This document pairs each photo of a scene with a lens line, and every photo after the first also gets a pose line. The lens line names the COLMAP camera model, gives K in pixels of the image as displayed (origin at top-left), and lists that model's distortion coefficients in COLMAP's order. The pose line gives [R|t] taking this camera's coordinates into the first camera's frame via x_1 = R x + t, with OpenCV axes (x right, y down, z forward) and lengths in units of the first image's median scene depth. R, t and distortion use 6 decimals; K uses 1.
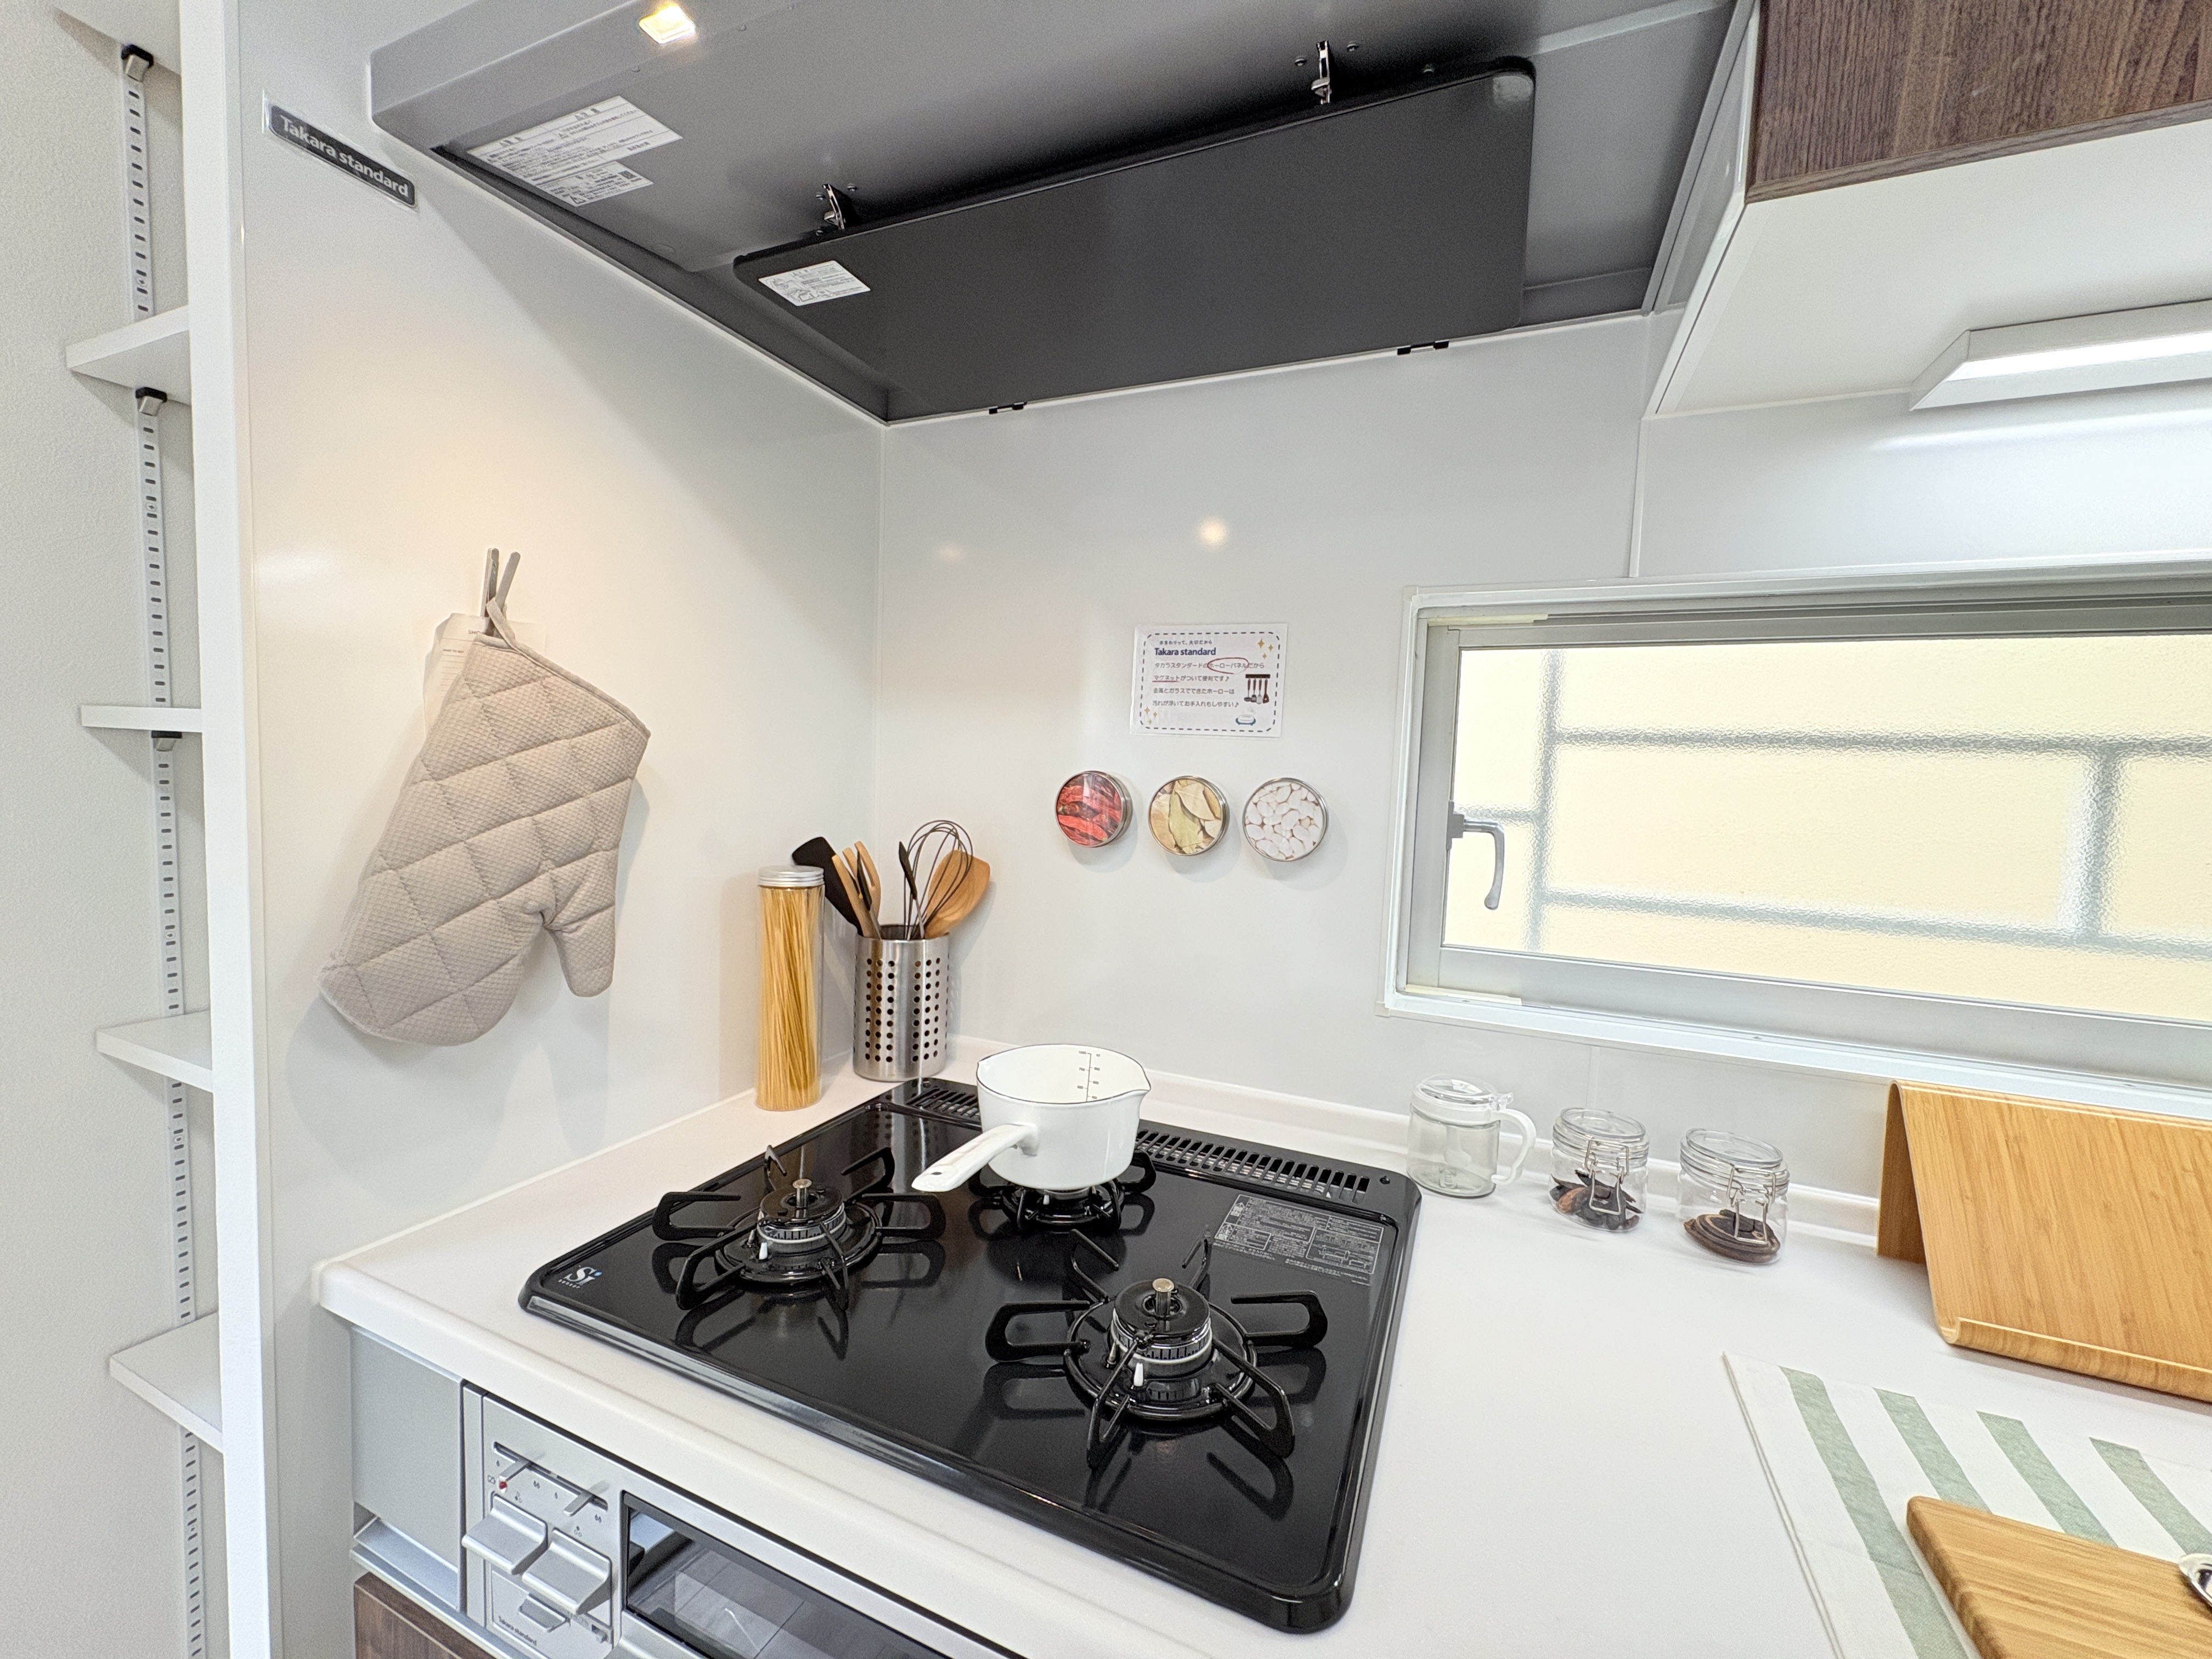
lens RADIAL K [[880.0, 0, 1106.0], [0, 880.0, 829.5], [0, 0, 1]] dist [0.000827, 0.000039]
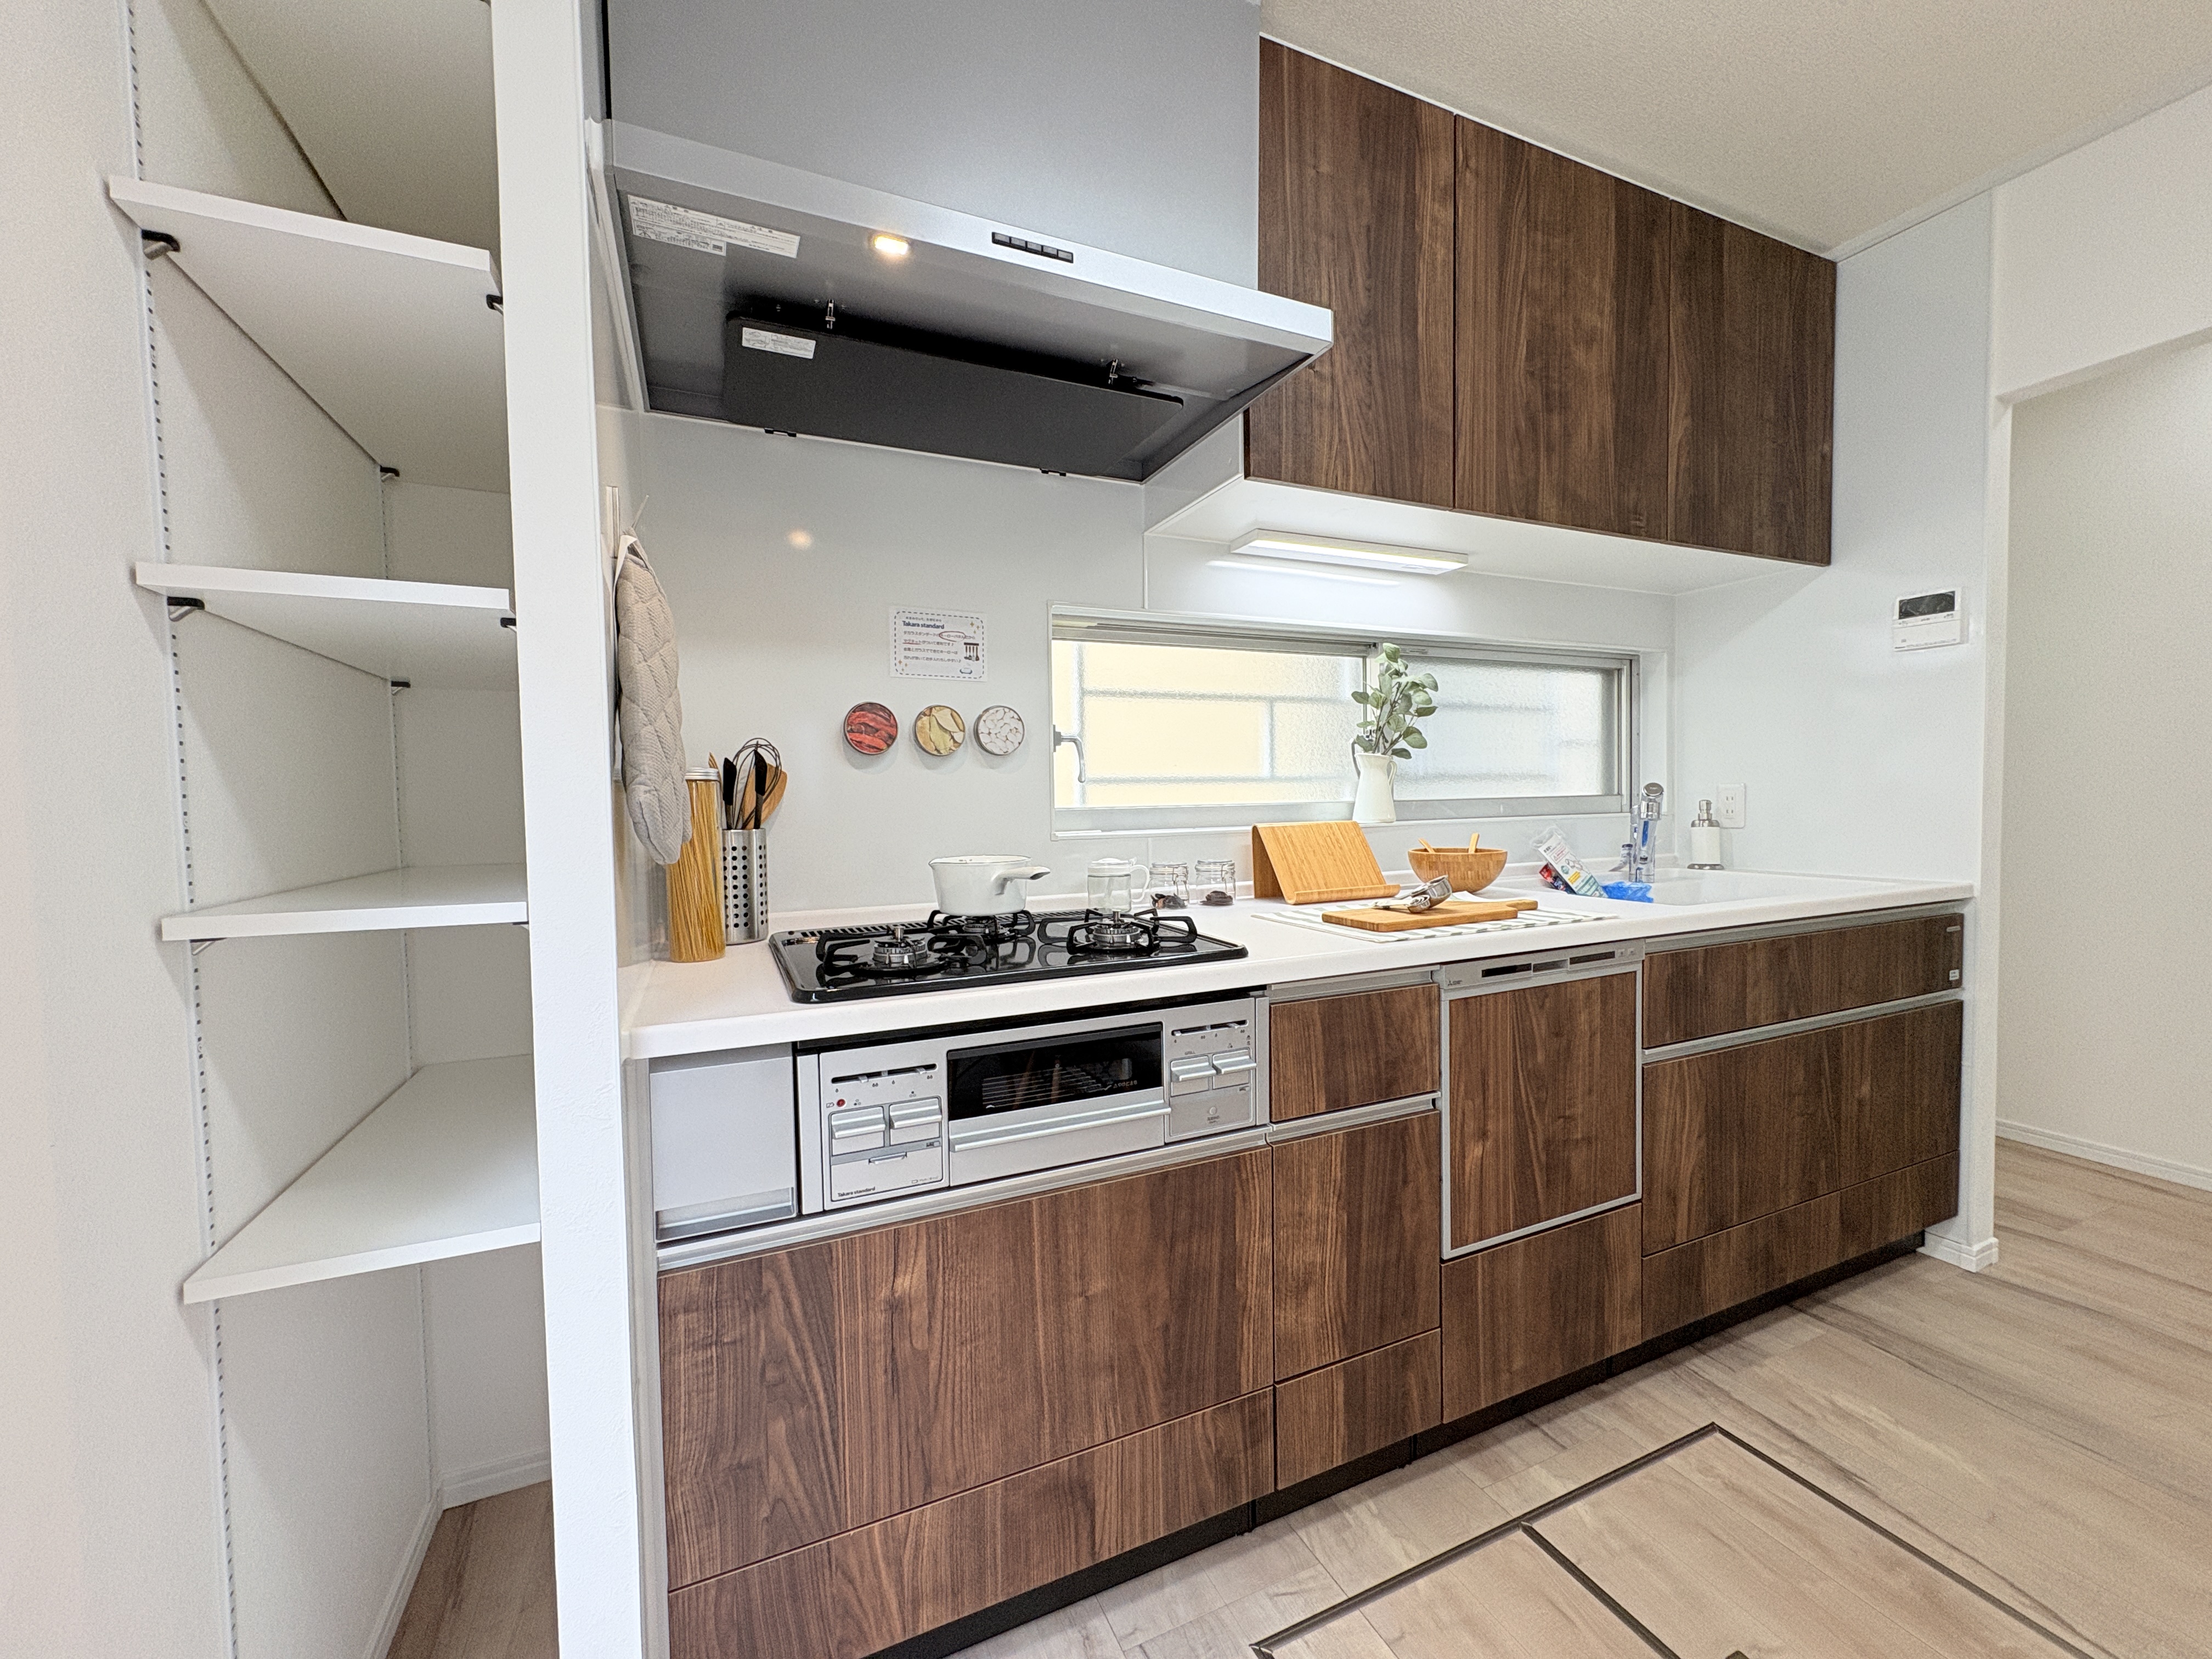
lens RADIAL K [[880.0, 0, 1106.0], [0, 880.0, 829.5], [0, 0, 1]] dist [0.000827, 0.000039]
pose [[0.674626, -0.075584, 0.734280, -0.888830], [0.090100, 0.995738, 0.019717, 0.159146], [-0.732640, 0.052857, 0.678561, -0.273479]]
